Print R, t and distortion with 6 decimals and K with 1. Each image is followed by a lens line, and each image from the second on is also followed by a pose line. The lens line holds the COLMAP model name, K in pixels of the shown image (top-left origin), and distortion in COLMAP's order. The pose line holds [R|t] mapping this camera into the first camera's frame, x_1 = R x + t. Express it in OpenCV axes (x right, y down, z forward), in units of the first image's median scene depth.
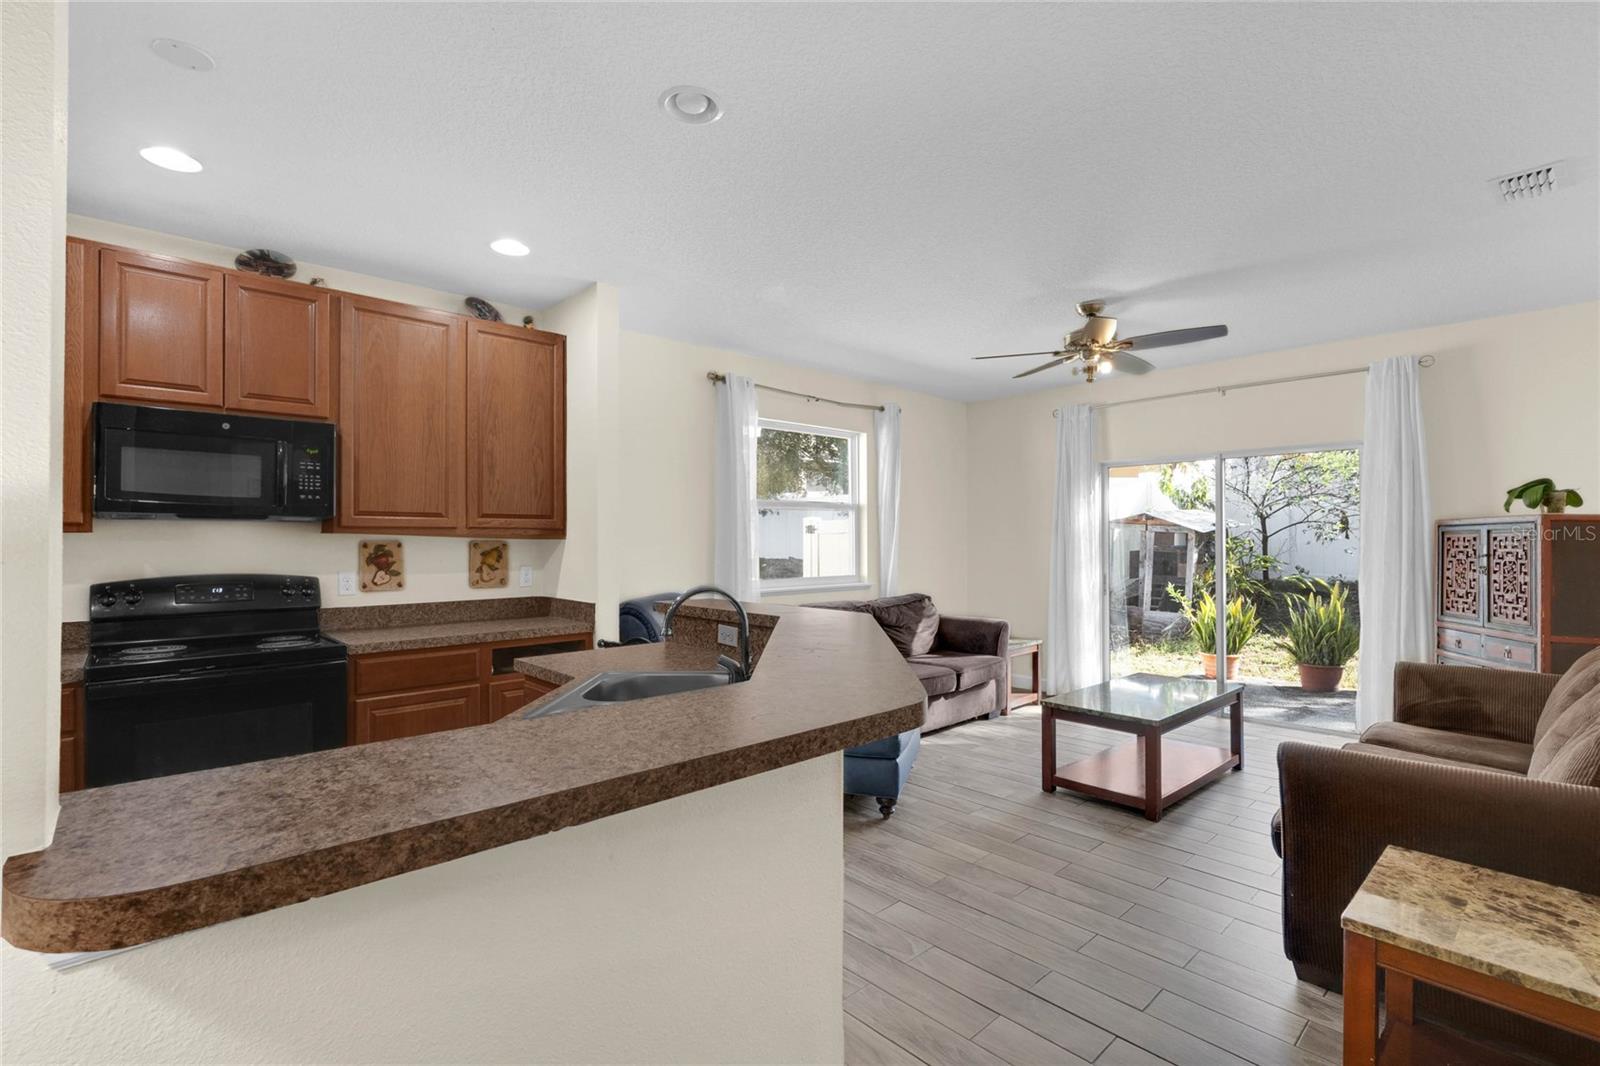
lens RADIAL K [[727.7, 0, 774.1], [0, 727.7, 534.6], [0, 0, 1]] dist [0.008037, 0.000954]
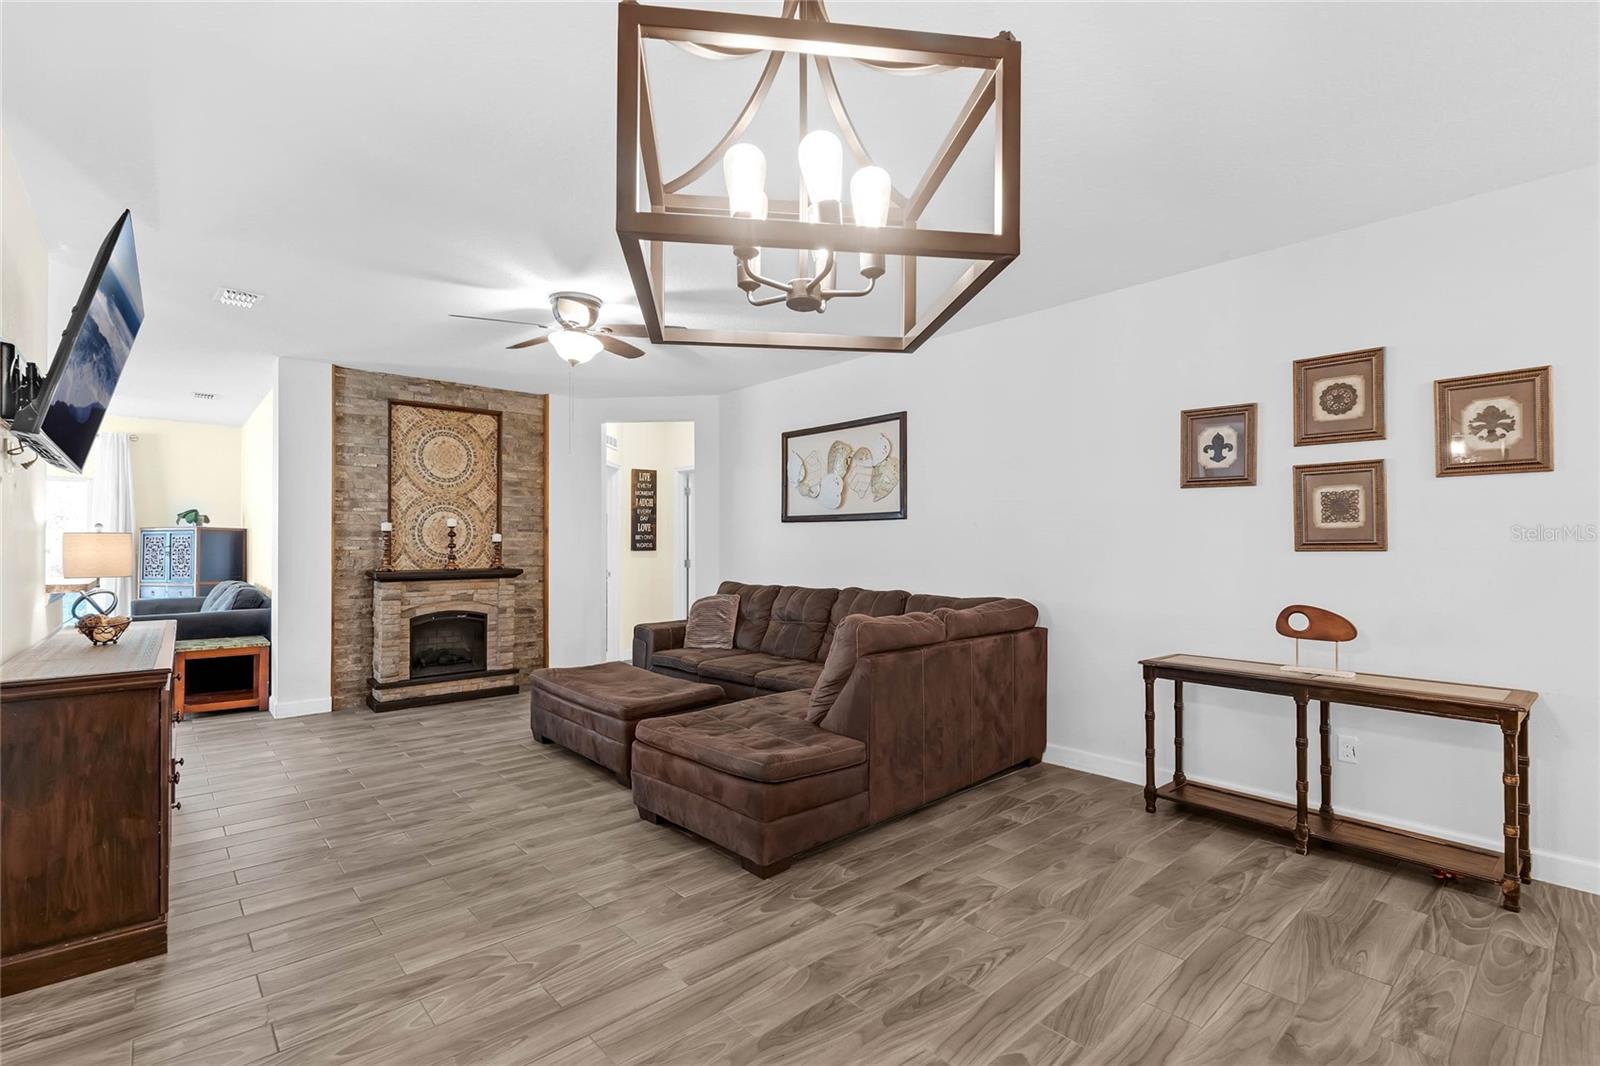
lens RADIAL K [[727.7, 0, 803.2], [0, 727.7, 540.1], [0, 0, 1]] dist [0.008037, 0.000954]
pose [[0.005707, 0.014843, 0.999874, -0.997231], [-0.007601, 0.999862, -0.014800, 0.027736], [-0.999955, -0.007515, 0.005819, -0.724668]]
